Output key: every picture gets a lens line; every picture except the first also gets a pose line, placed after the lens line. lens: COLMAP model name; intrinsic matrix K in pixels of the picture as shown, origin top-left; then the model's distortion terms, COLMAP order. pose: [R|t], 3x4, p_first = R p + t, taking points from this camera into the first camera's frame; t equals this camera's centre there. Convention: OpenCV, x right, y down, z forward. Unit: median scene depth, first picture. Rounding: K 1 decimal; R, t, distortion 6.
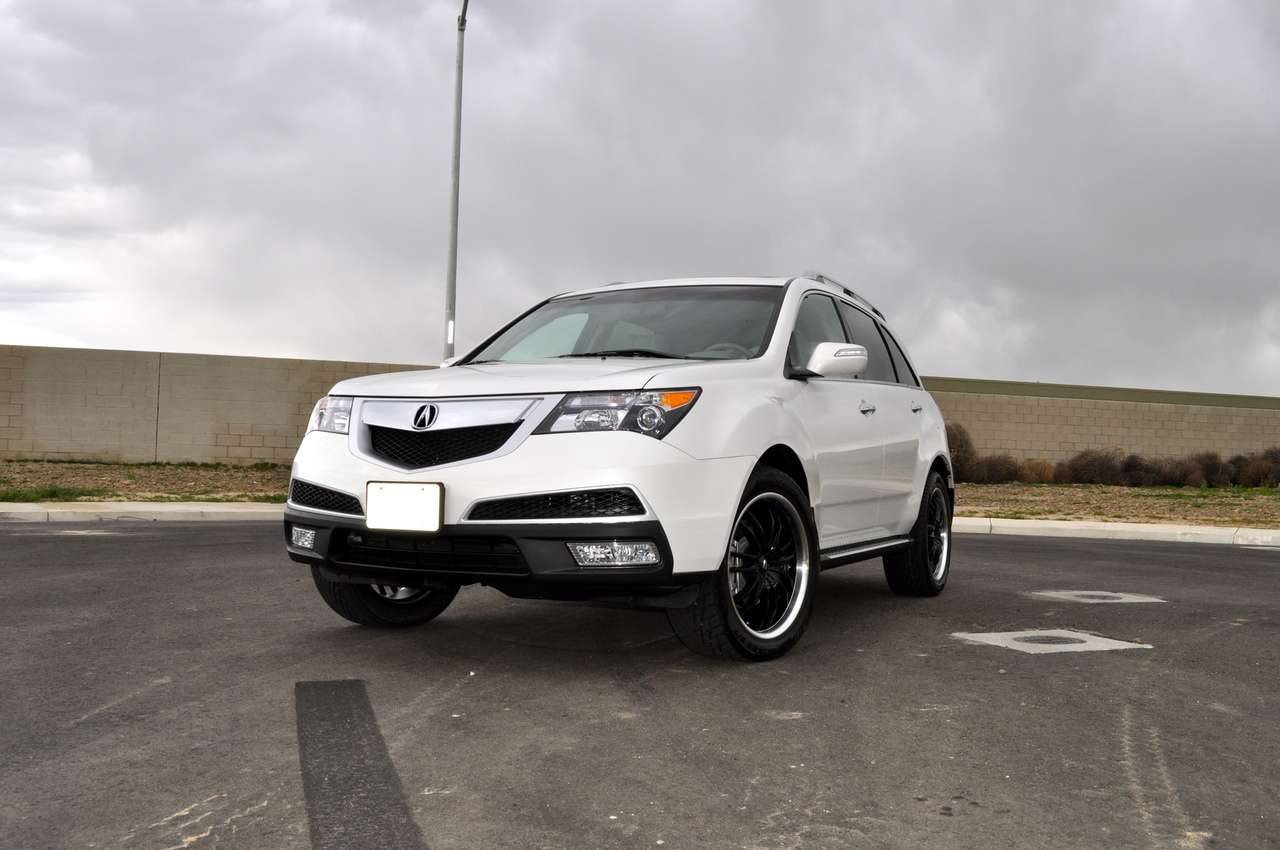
lens RADIAL K [[1173.8, 0, 640.0], [0, 1173.8, 425.0], [0, 0, 1]] dist [-0.054965, 0.000902]
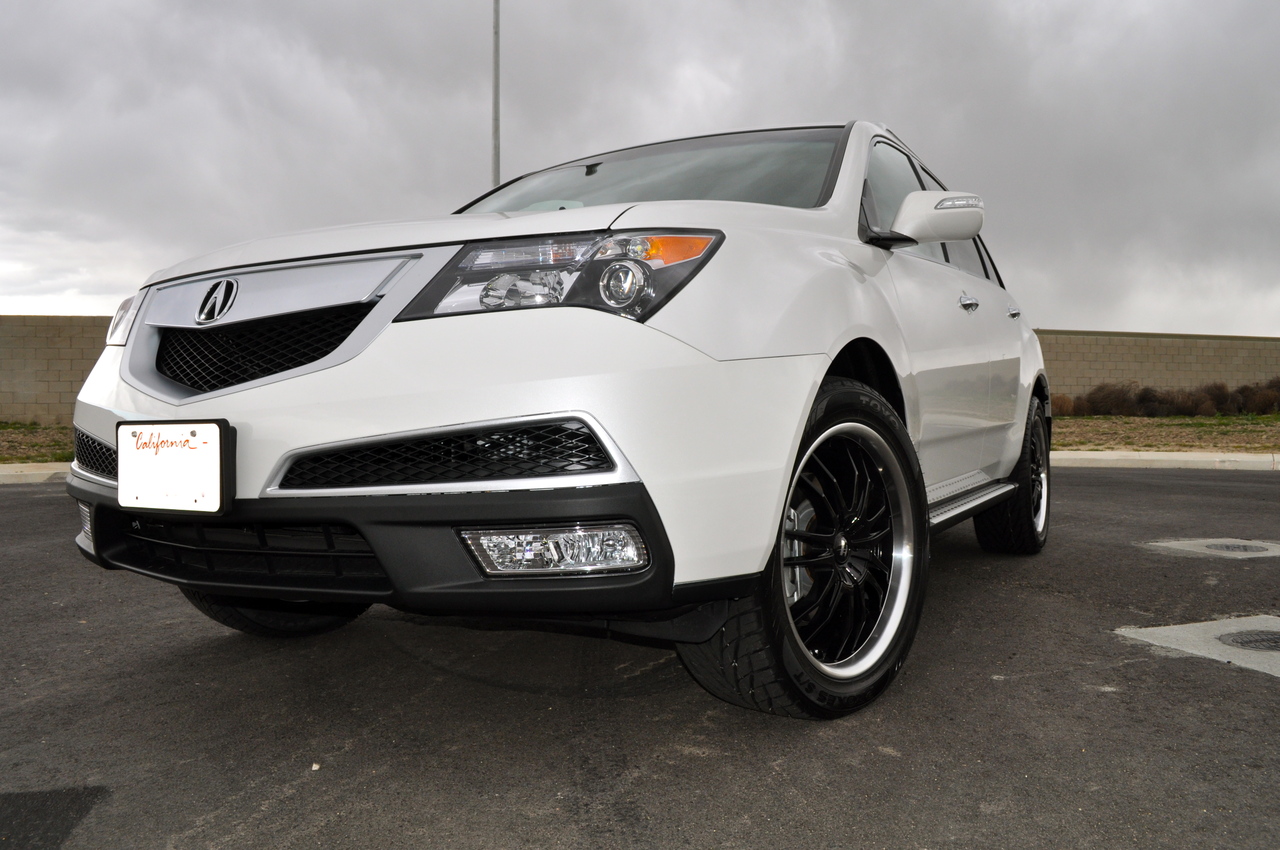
lens RADIAL K [[1000.1, 0, 640.0], [0, 1000.1, 425.0], [0, 0, 1]] dist [-0.062671, -0.000694]
pose [[0.998372, -0.028610, -0.049338, 0.031662], [0.030847, 0.998503, 0.045180, 0.032552], [0.047971, -0.046628, 0.997760, 0.496051]]
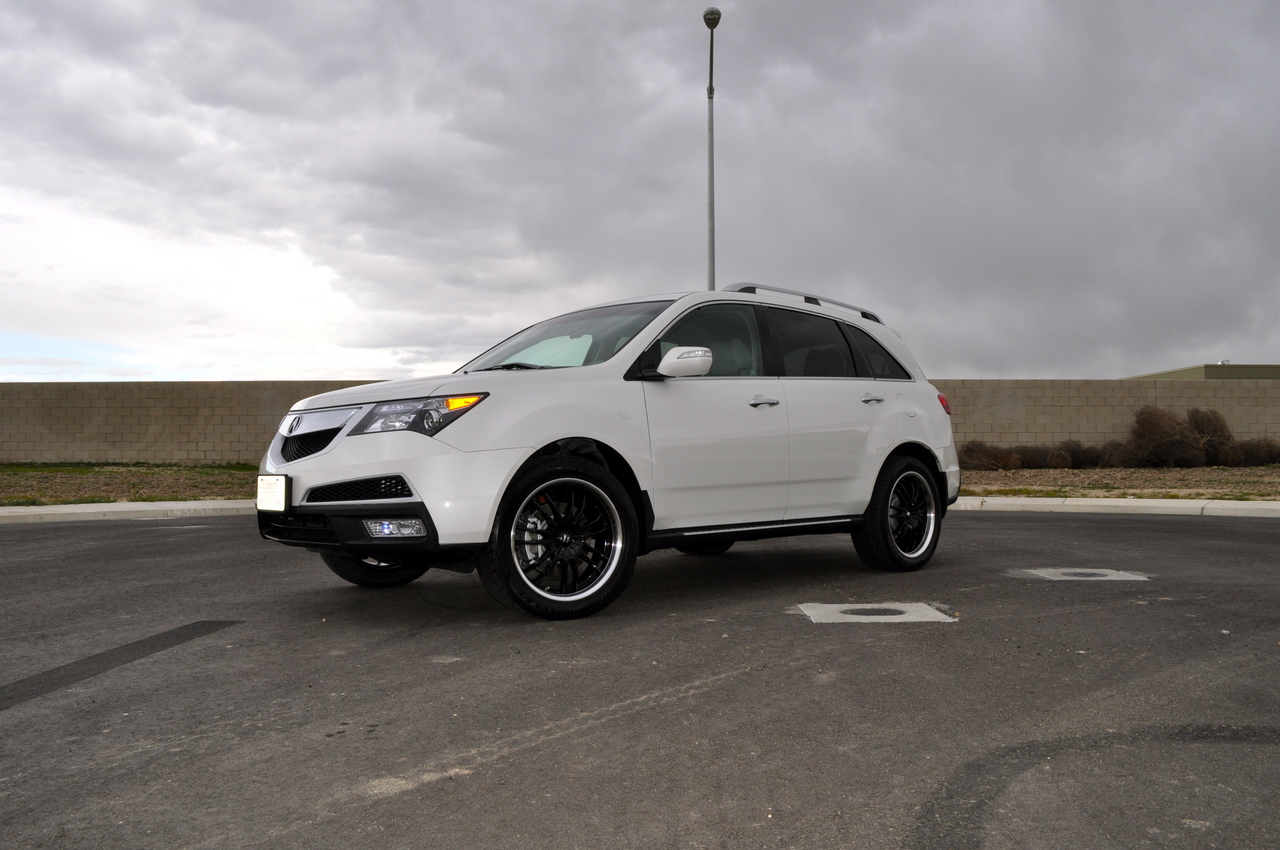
lens RADIAL K [[1000.1, 0, 640.0], [0, 1000.1, 425.0], [0, 0, 1]] dist [-0.062671, -0.000694]
pose [[0.939881, -0.037322, -0.339456, 0.511270], [0.036138, 0.999299, -0.009810, 0.016247], [0.339585, -0.003047, 0.940571, 0.071069]]
